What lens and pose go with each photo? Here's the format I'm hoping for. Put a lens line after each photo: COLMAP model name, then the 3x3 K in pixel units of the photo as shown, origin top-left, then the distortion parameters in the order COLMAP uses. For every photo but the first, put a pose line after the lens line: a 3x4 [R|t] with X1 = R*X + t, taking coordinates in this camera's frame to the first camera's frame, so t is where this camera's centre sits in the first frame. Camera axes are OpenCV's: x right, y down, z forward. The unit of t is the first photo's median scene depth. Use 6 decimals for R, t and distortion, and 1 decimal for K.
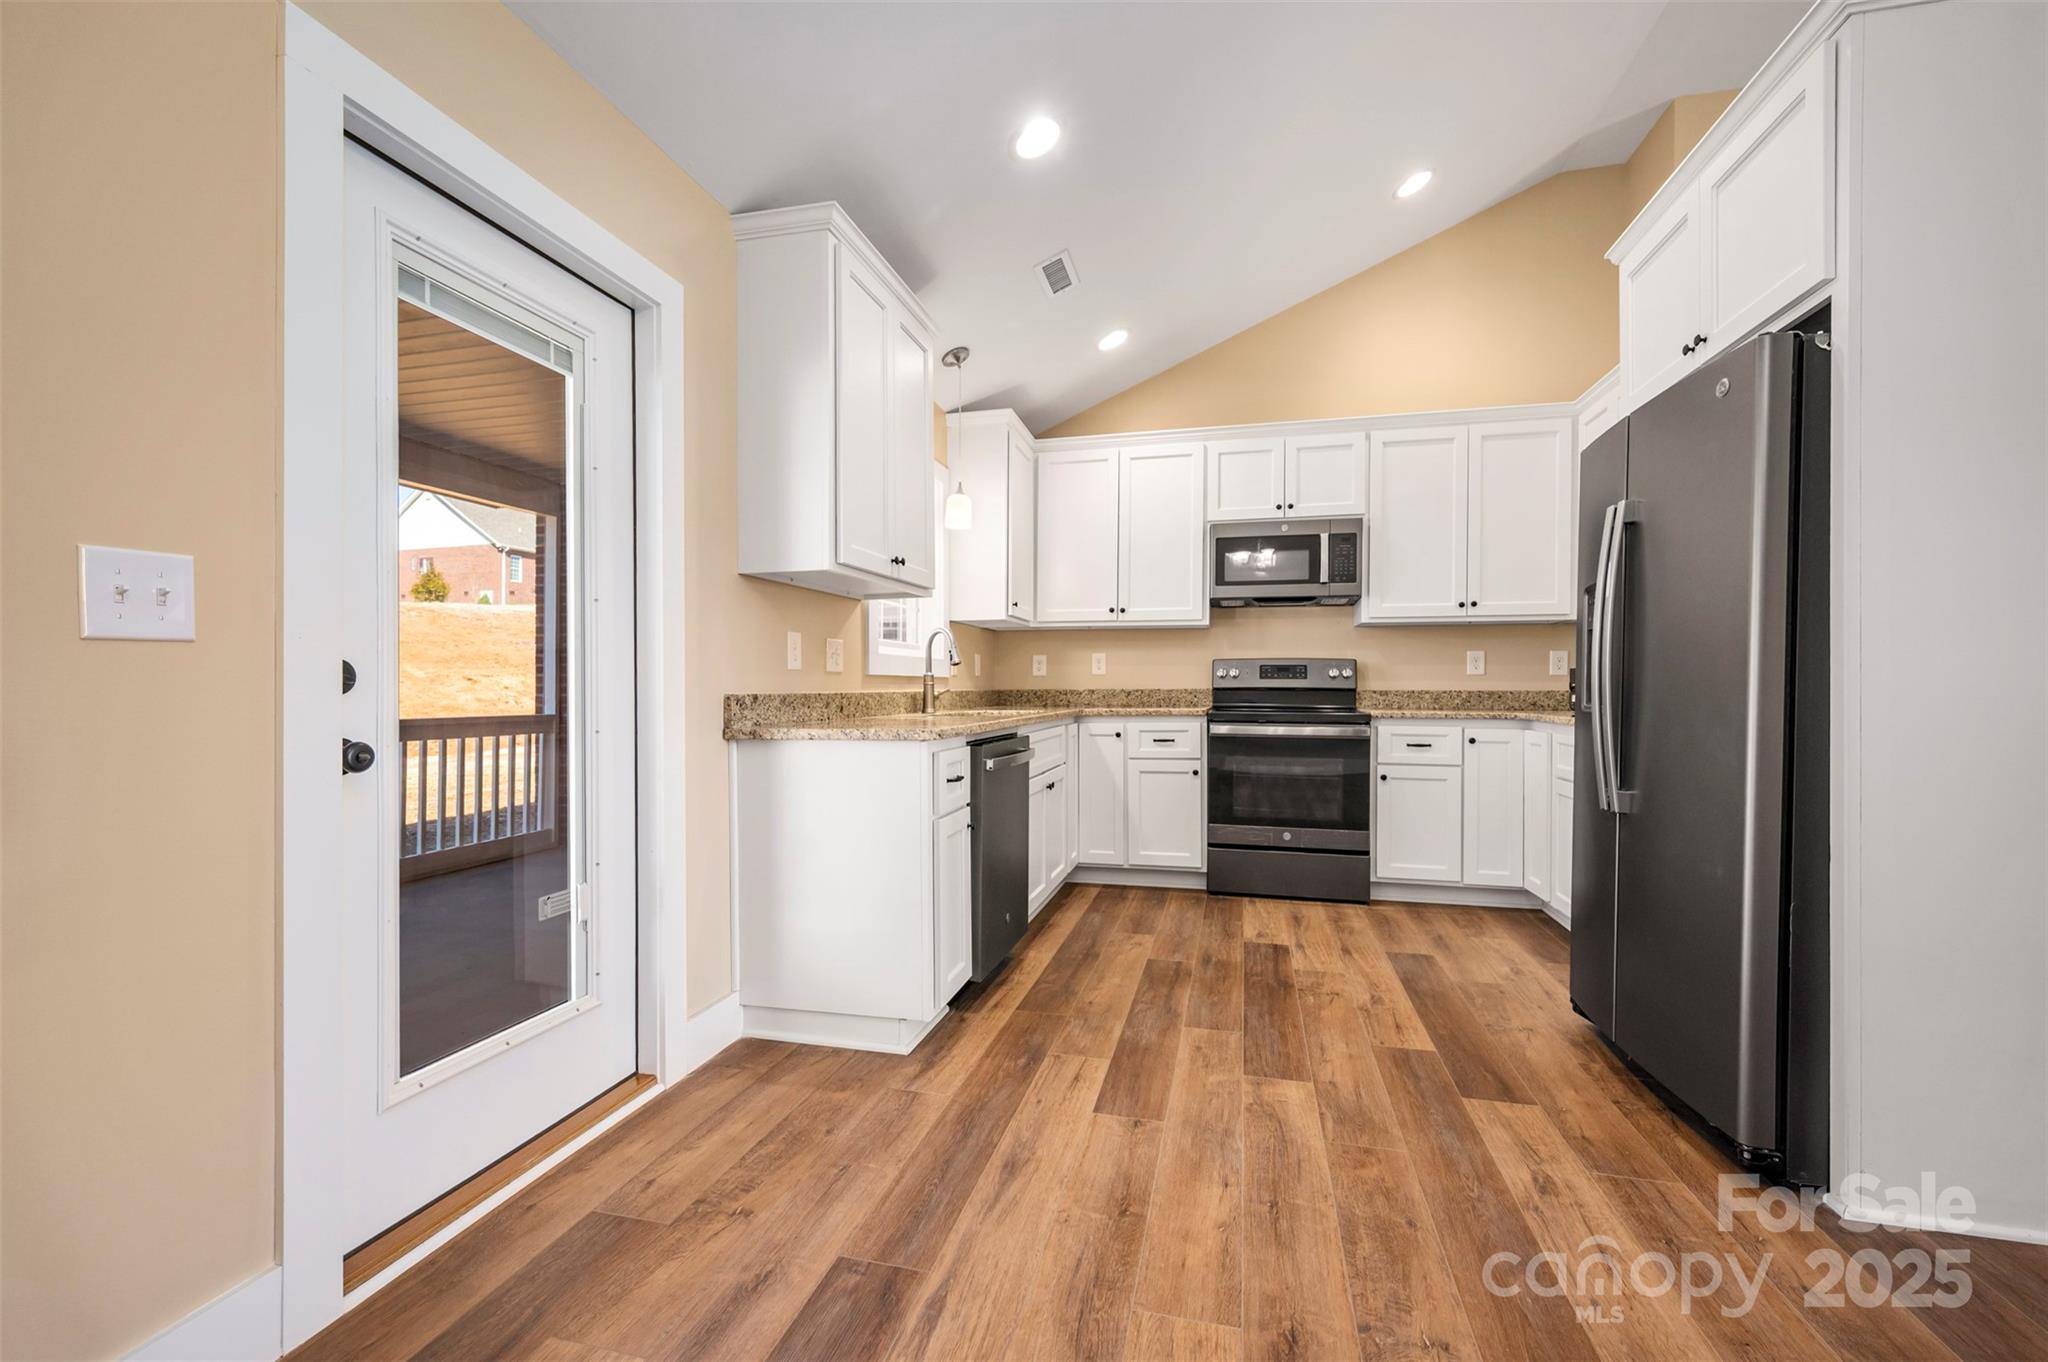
lens RADIAL K [[847.9, 0, 1024.4], [0, 847.9, 692.7], [0, 0, 1]] dist [0.015072, -0.000027]
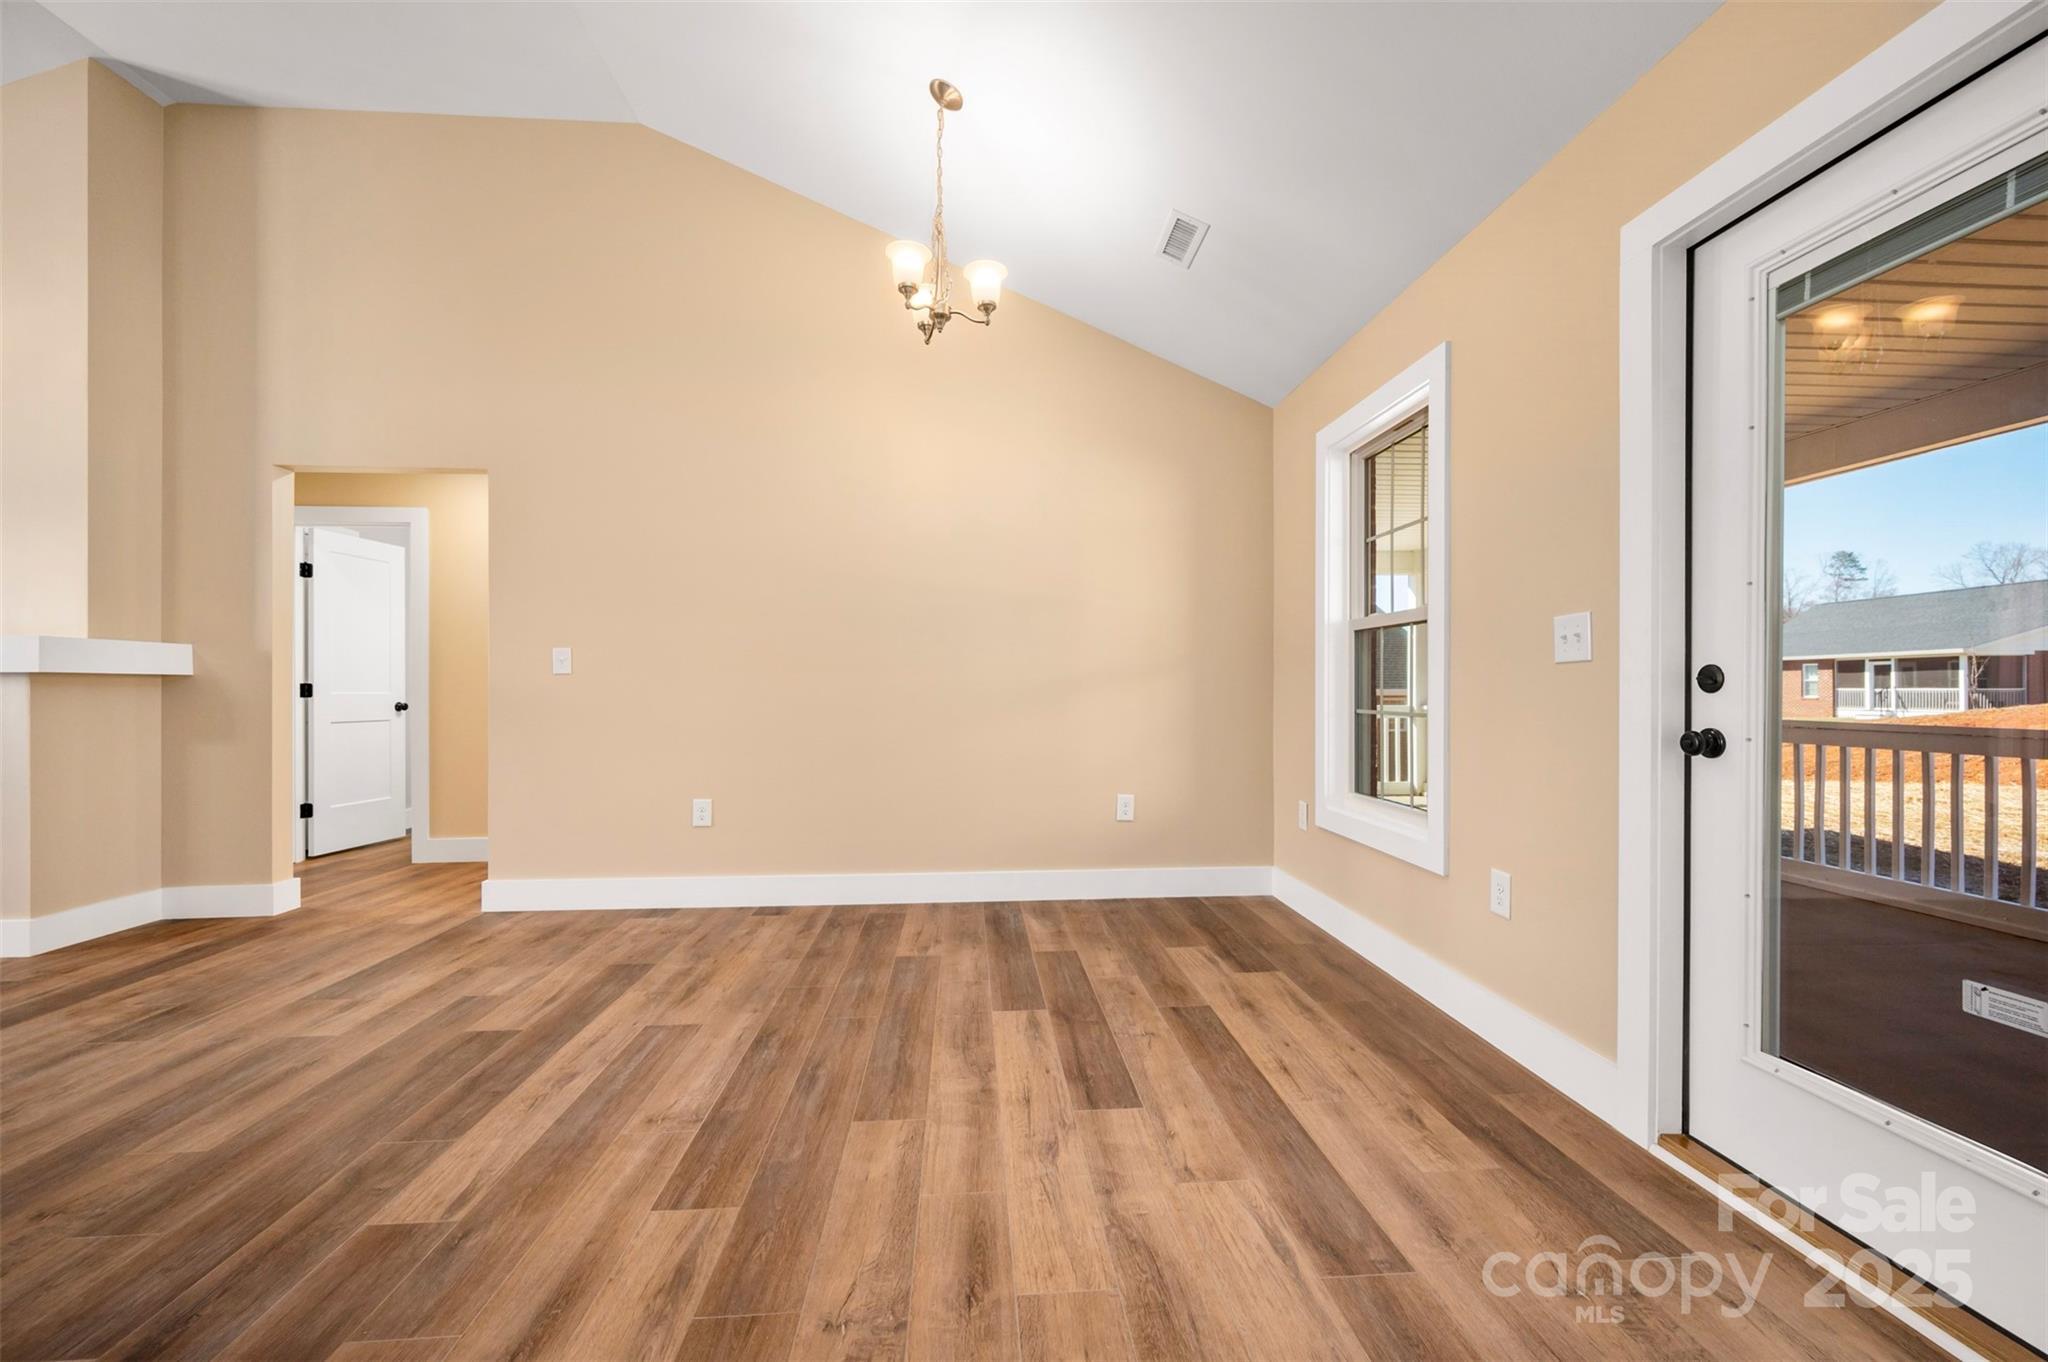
lens RADIAL K [[801.7, 0, 1027.9], [0, 801.7, 692.8], [0, 0, 1]] dist [-0.001132, 0.000054]
pose [[-0.945735, 0.002187, -0.324932, 0.194164], [-0.000448, 0.999968, 0.008035, -0.002843], [0.324939, 0.007745, -0.945703, 0.670996]]
